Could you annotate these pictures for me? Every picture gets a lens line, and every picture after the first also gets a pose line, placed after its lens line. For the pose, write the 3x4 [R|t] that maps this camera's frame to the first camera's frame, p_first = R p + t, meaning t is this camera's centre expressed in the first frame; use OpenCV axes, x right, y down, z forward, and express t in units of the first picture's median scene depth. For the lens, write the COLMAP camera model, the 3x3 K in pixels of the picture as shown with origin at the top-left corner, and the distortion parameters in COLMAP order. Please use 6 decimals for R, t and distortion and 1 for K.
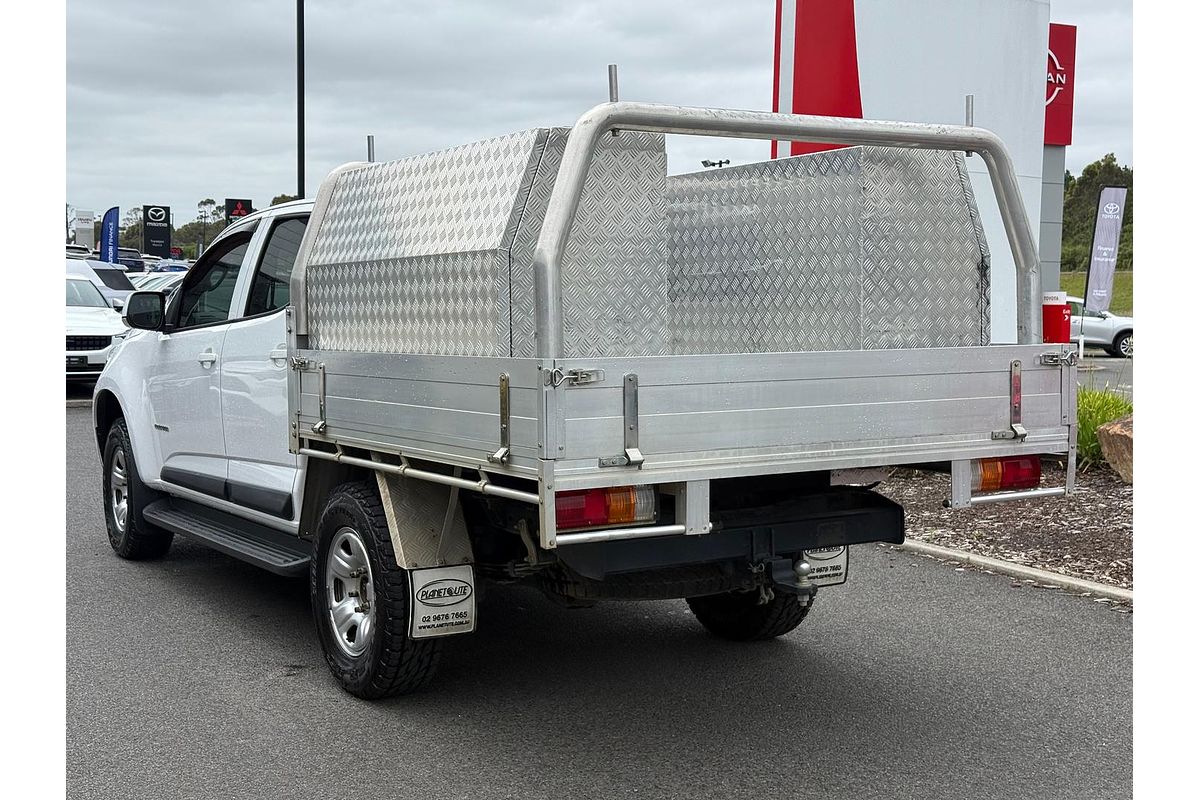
lens RADIAL K [[1563.9, 0, 601.6], [0, 1563.9, 366.4], [0, 0, 1]] dist [0.113868, -0.004759]
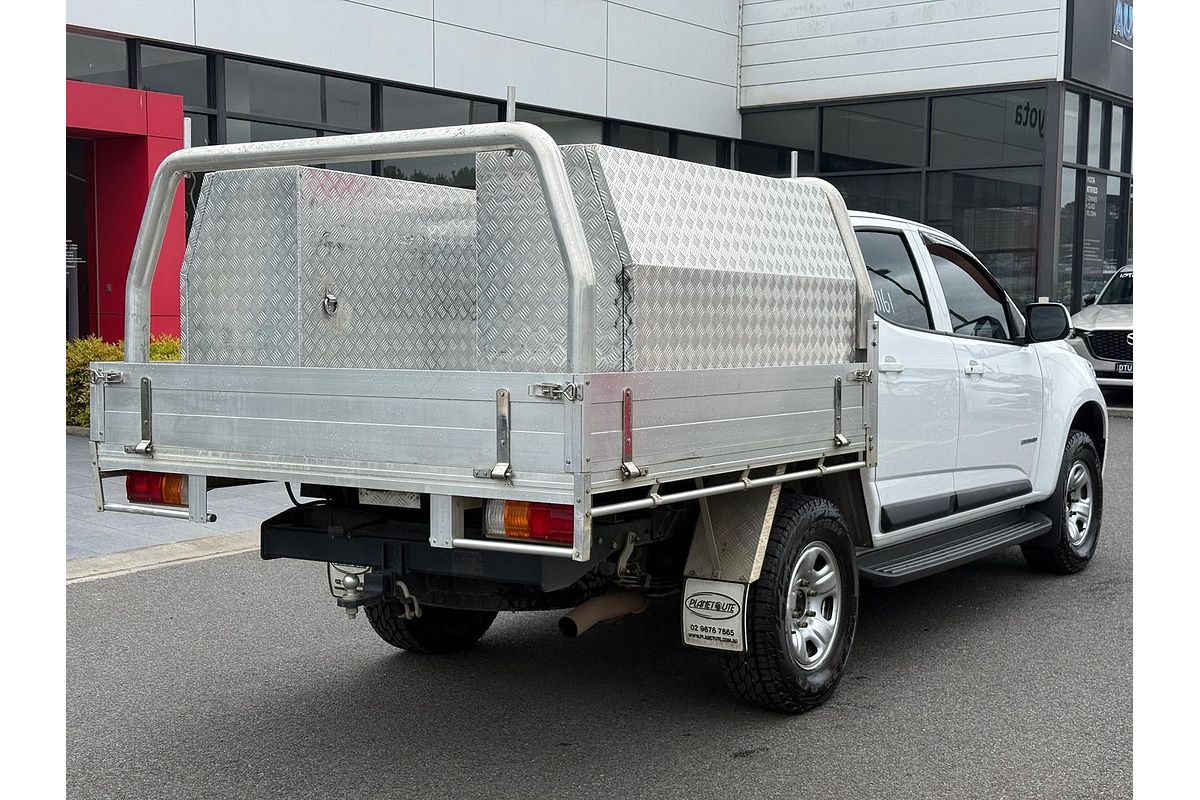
lens RADIAL K [[1599.1, 0, 600.0], [0, 1599.1, 400.0], [0, 0, 1]] dist [0.016110, -0.002398]
pose [[0.405695, 0.052972, -0.912472, 1.679723], [-0.041506, 0.998357, 0.039503, -0.053929], [0.913065, 0.021847, 0.407228, 1.074031]]
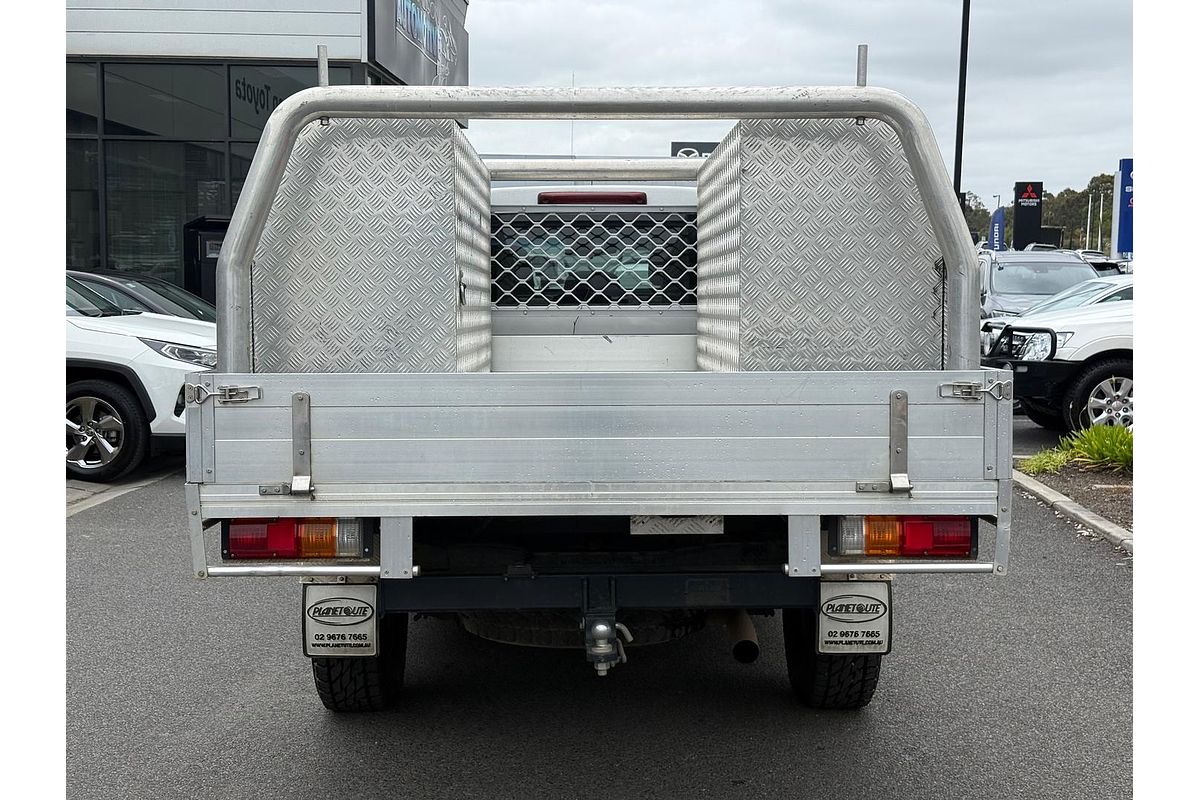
lens RADIAL K [[1457.4, 0, 599.8], [0, 1457.4, 385.2], [0, 0, 1]] dist [0.104706, 0.004661]
pose [[0.848634, 0.030360, -0.528109, 0.502700], [-0.023485, 0.999530, 0.019722, -0.016506], [0.528460, -0.004334, 0.848947, 0.316606]]
